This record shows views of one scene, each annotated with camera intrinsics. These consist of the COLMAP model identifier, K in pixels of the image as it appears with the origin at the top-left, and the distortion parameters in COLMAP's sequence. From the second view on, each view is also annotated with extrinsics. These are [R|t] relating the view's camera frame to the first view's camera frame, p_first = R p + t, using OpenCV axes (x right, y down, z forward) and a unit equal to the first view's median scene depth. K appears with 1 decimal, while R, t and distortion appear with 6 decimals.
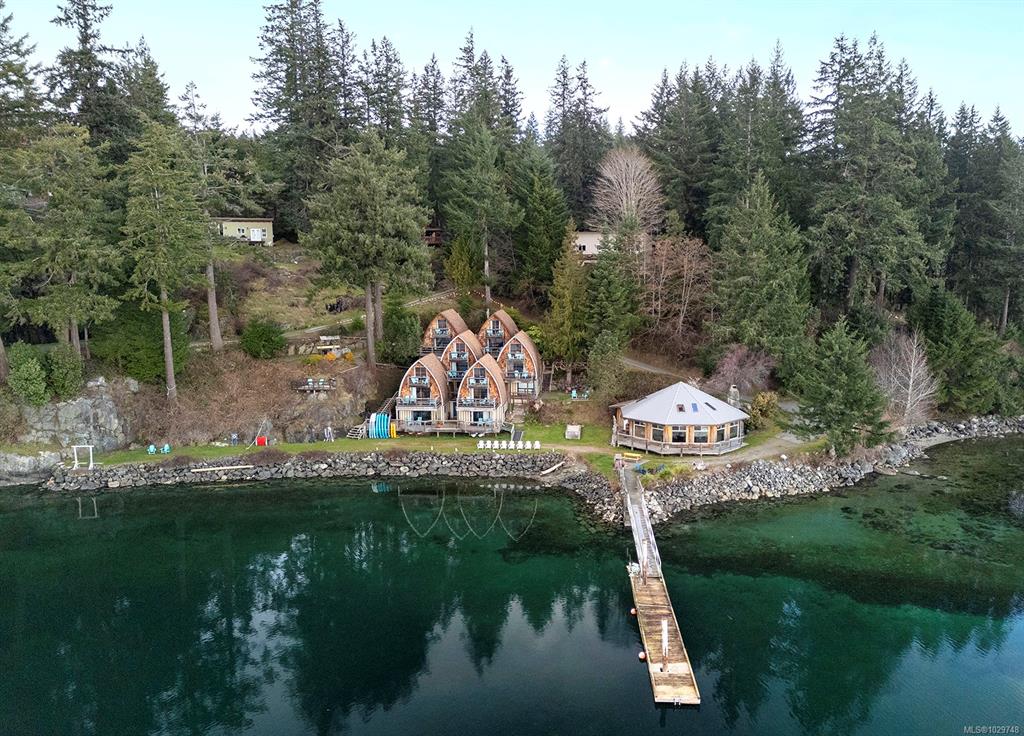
lens RADIAL K [[791.8, 0, 548.4], [0, 791.8, 368.3], [0, 0, 1]] dist [0.129138, -0.000464]
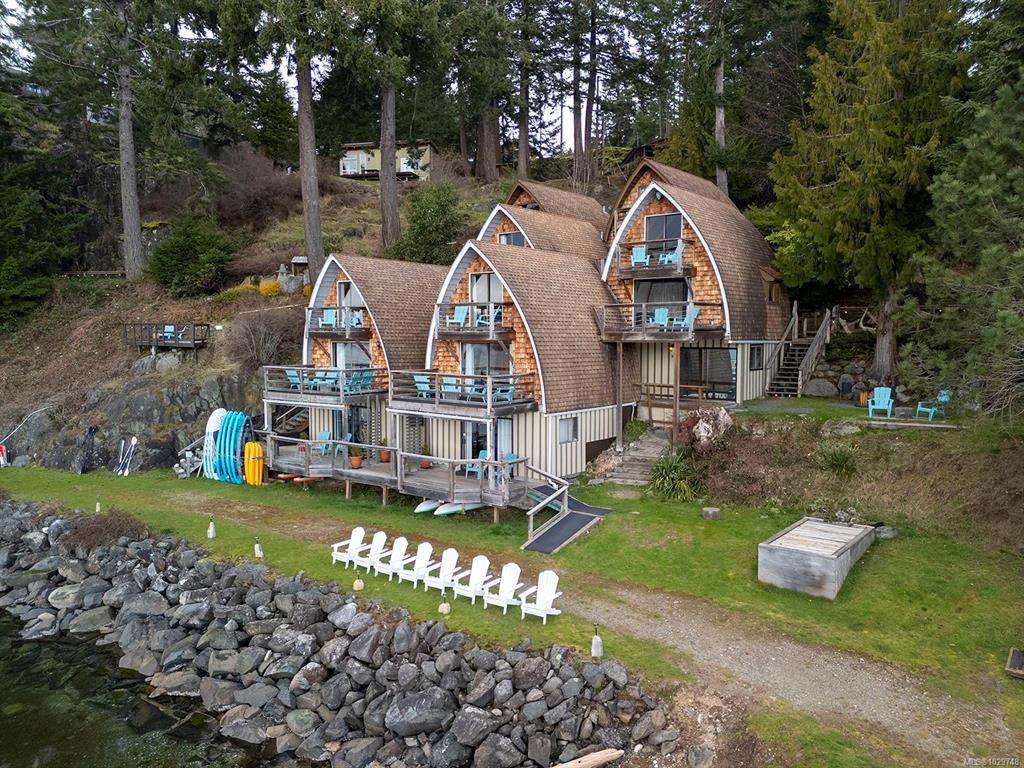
lens RADIAL K [[748.6, 0, 513.8], [0, 748.6, 380.2], [0, 0, 1]] dist [0.085568, -0.074179]
pose [[0.835780, 0.033956, -0.548013, 0.070381], [-0.083426, 0.994351, -0.065622, 0.054415], [0.542689, 0.100564, 0.833891, 0.779710]]
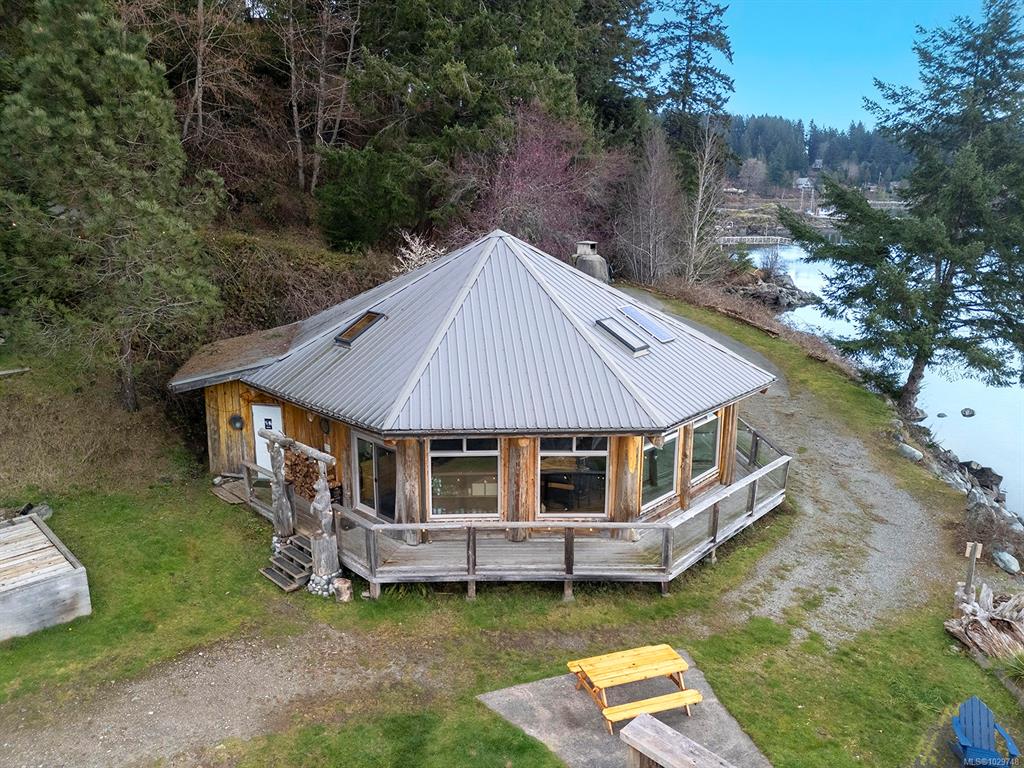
lens RADIAL K [[776.5, 0, 464.2], [0, 776.5, 384.3], [0, 0, 1]] dist [0.000996, 0.002322]
pose [[0.680514, -0.177009, 0.711034, -0.012619], [0.101605, 0.983804, 0.147670, 0.026434], [-0.725657, -0.028247, 0.687477, 0.808492]]
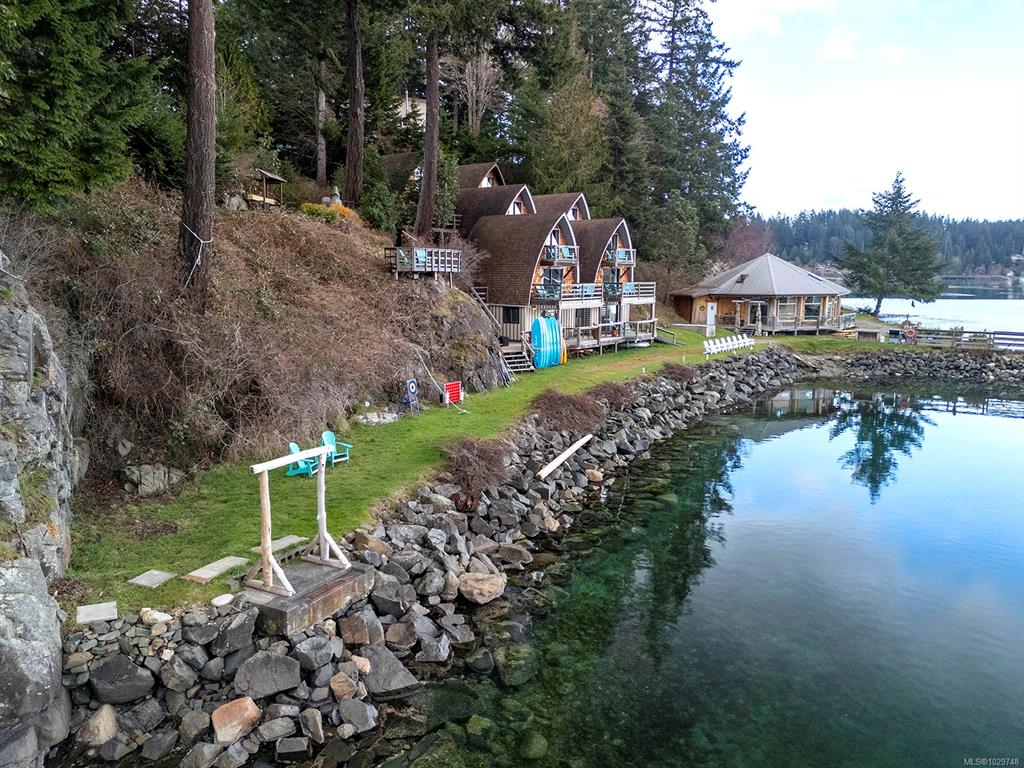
lens RADIAL K [[748.6, 0, 513.8], [0, 748.6, 380.2], [0, 0, 1]] dist [0.085568, -0.074179]
pose [[0.557815, -0.118433, 0.821472, -0.595055], [0.117623, 0.991057, 0.063011, 0.062801], [-0.821588, 0.061475, 0.566757, 0.747472]]
